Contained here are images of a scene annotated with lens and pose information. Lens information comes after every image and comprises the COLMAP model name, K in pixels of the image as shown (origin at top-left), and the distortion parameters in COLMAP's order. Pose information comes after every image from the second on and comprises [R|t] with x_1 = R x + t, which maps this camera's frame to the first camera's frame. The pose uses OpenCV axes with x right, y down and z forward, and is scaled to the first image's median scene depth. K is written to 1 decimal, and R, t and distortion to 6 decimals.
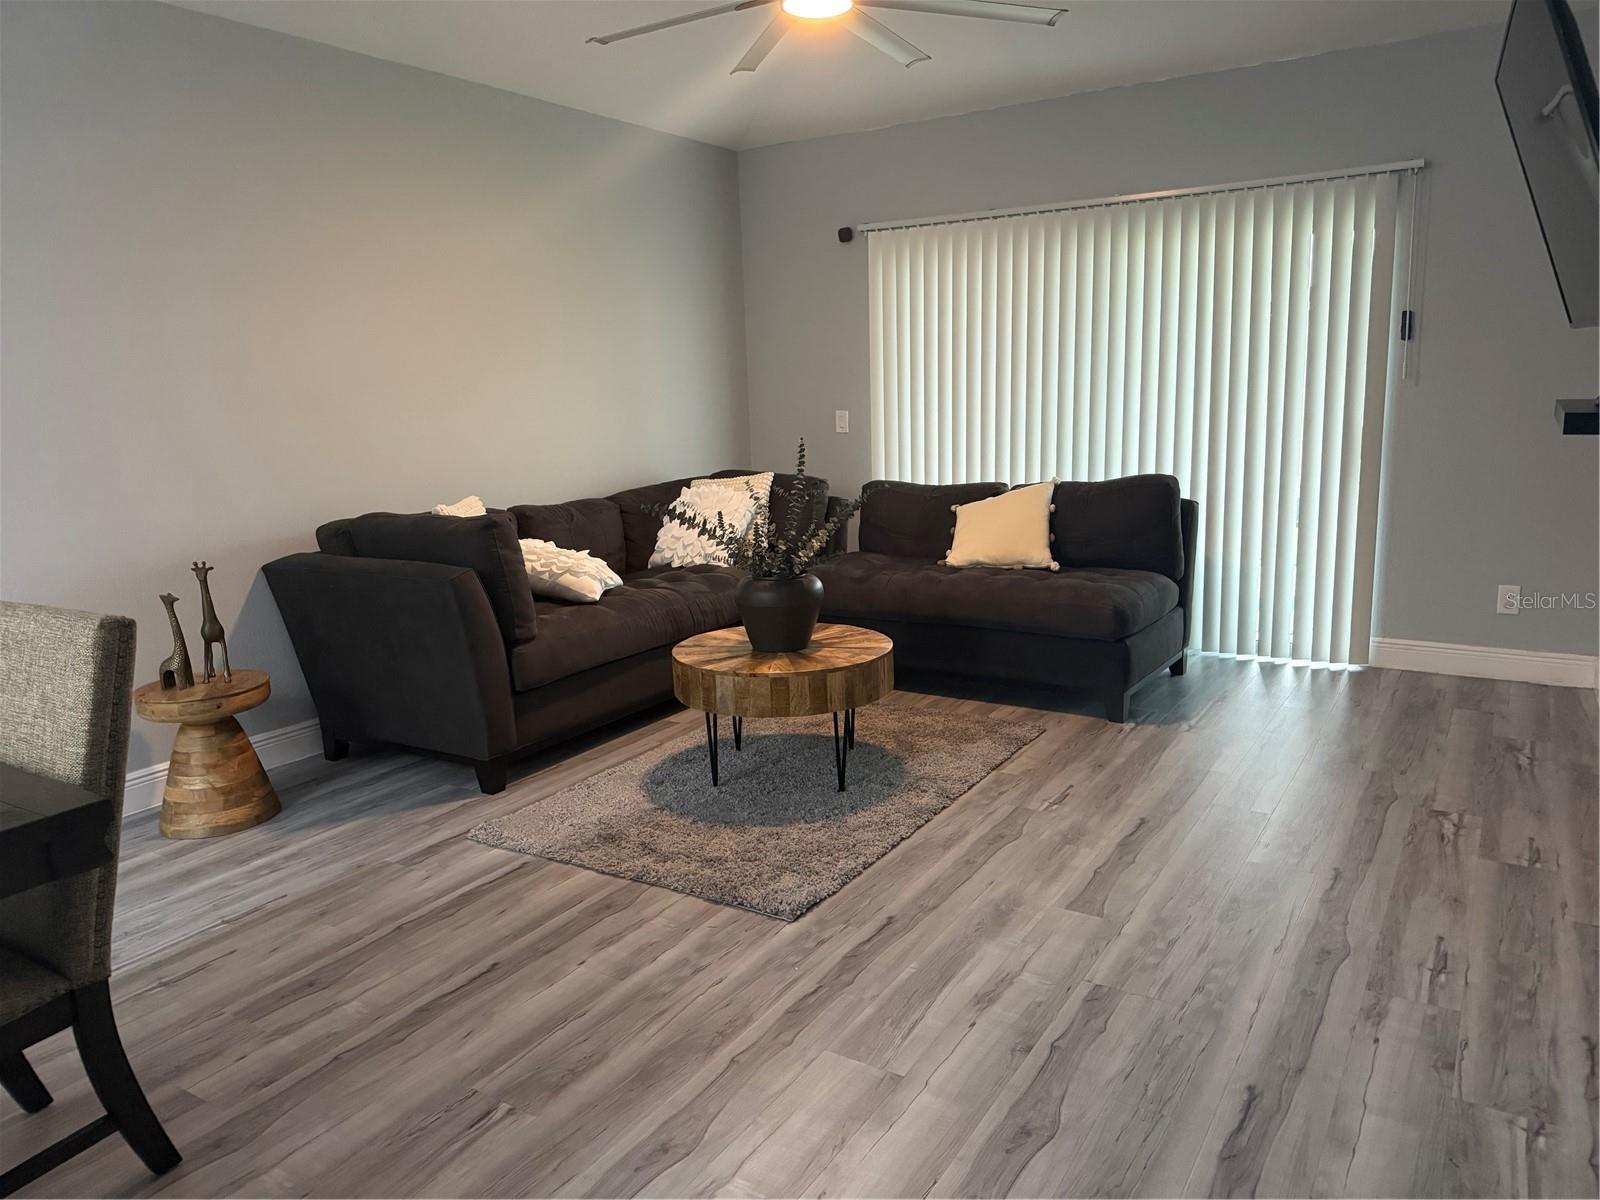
lens RADIAL K [[1127.1, 0, 800.7], [0, 1127.1, 608.3], [0, 0, 1]] dist [0.054091, -0.062678]
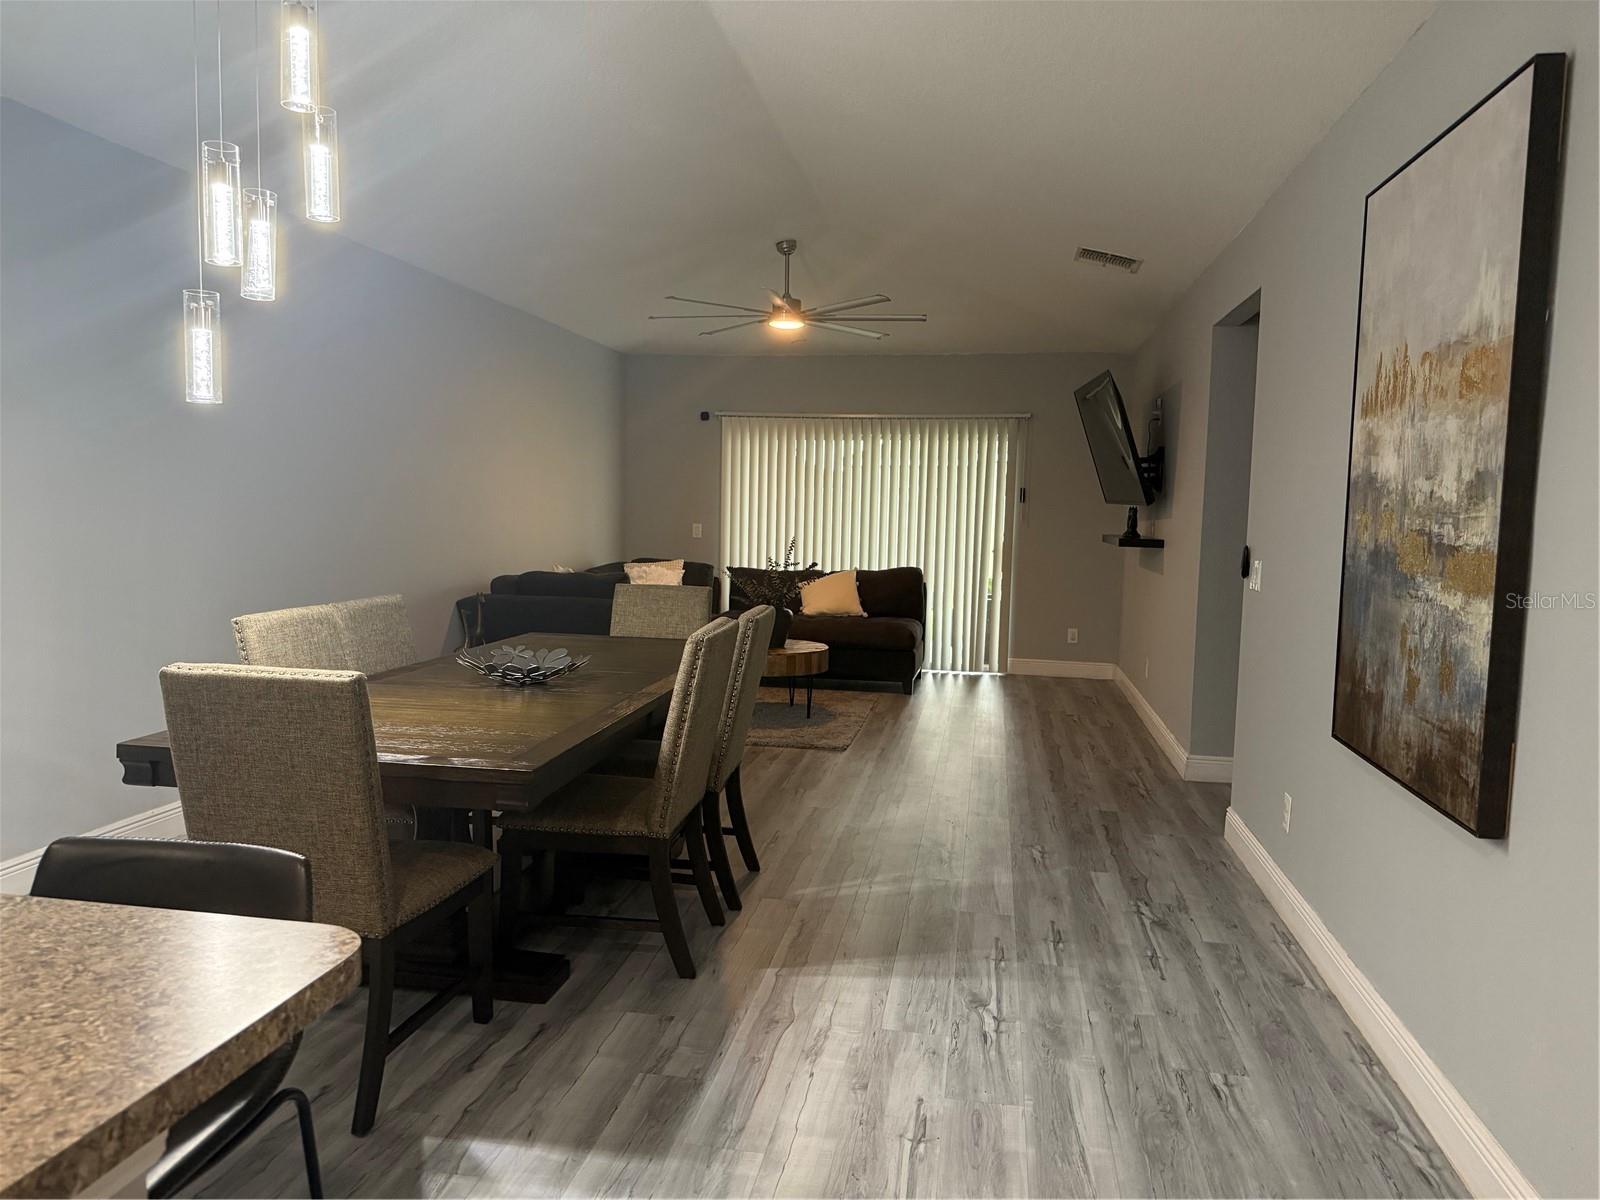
lens RADIAL K [[1127.1, 0, 790.5], [0, 1127.1, 604.4], [0, 0, 1]] dist [0.054091, -0.062678]
pose [[0.926830, 0.019978, 0.374950, -0.552490], [0.019215, 0.994752, -0.100498, 0.122758], [-0.374990, 0.100349, 0.921582, -0.608271]]
